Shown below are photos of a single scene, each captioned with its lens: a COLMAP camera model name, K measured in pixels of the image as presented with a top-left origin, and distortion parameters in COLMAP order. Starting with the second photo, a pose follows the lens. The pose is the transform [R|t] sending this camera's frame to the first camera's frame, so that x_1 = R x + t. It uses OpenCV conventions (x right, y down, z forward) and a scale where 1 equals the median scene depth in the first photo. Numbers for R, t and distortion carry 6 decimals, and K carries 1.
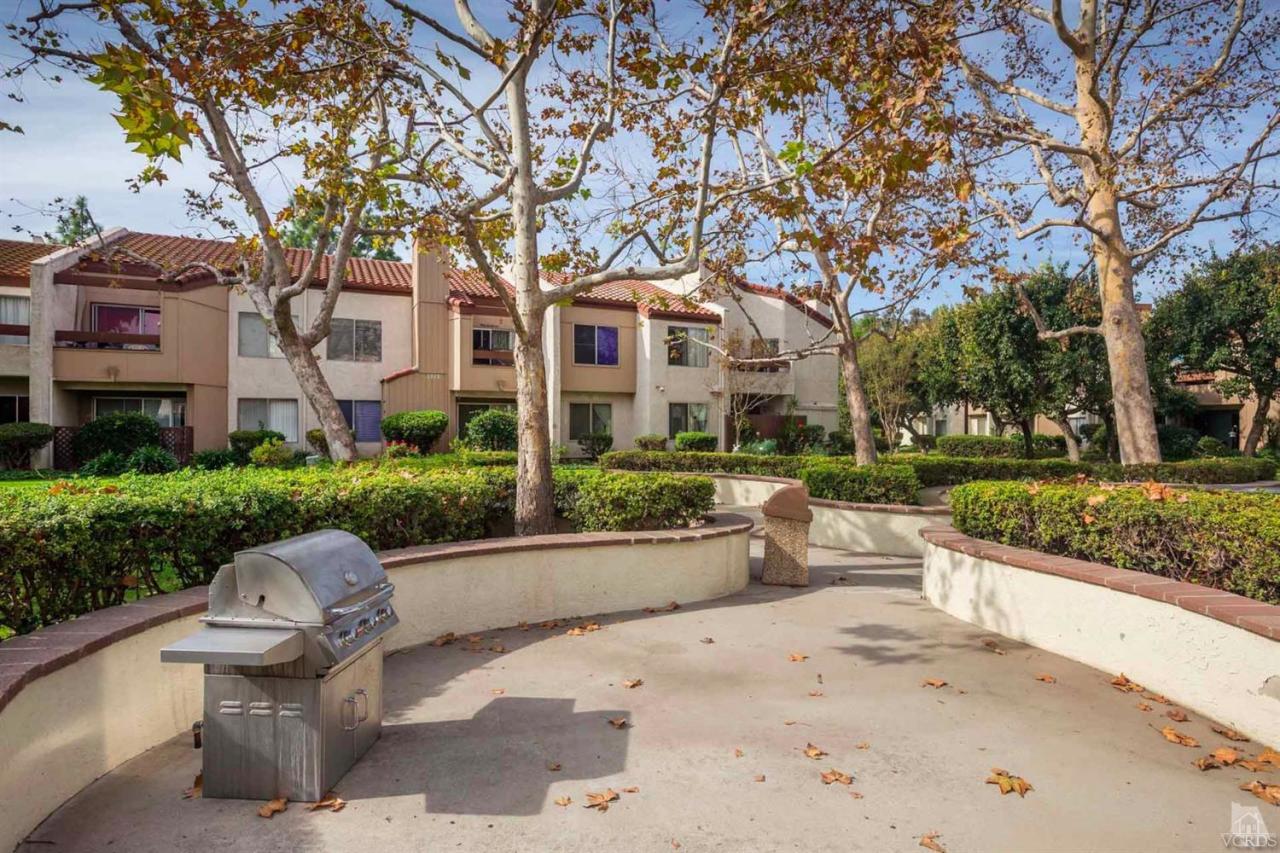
lens RADIAL K [[670.6, 0, 640.0], [0, 670.6, 428.2], [0, 0, 1]] dist [-0.004844, -0.001021]
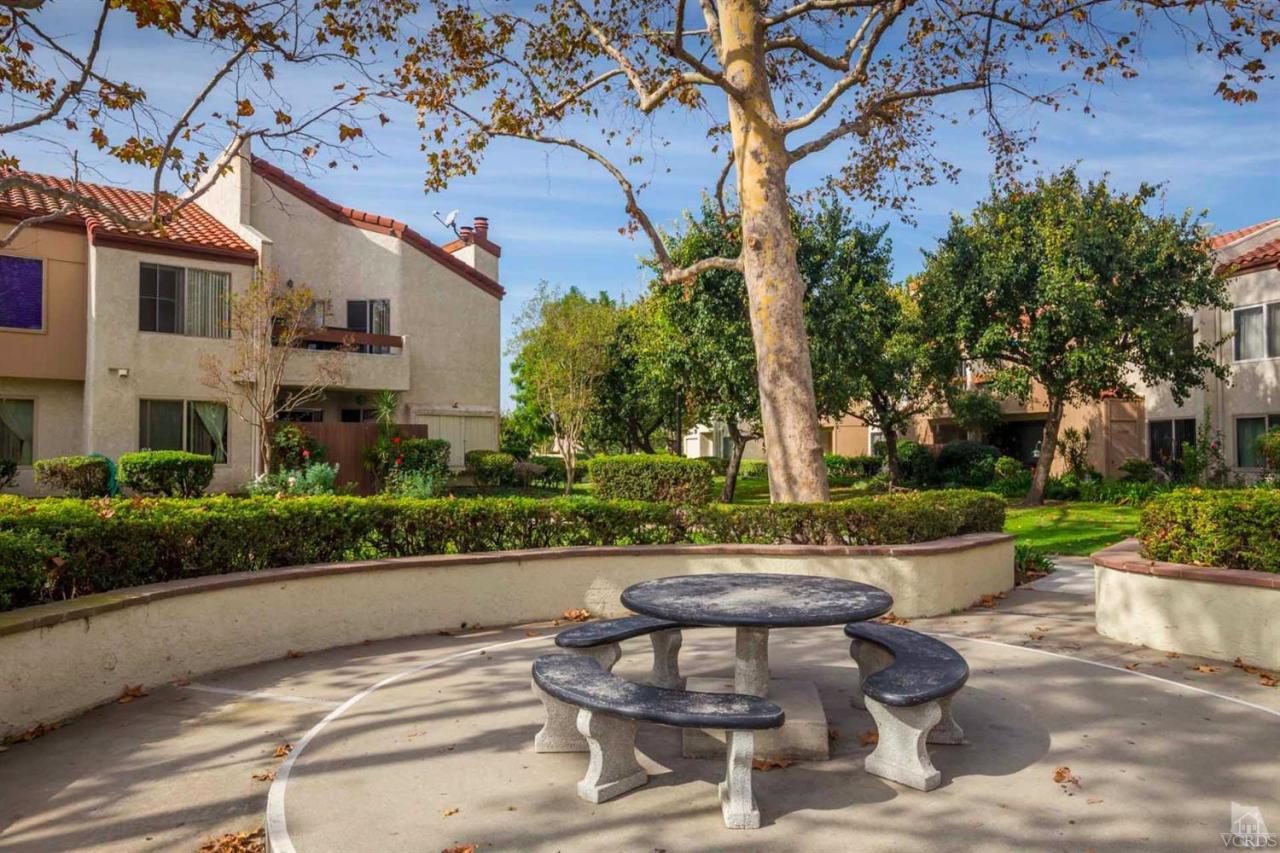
lens RADIAL K [[849.9, 0, 639.9], [0, 849.9, 428.6], [0, 0, 1]] dist [0.007895, 0.000538]
pose [[0.975364, 0.004928, 0.220546, 0.298456], [0.000785, 0.999667, -0.025808, 0.005772], [-0.220600, 0.025345, 0.975035, 0.220180]]
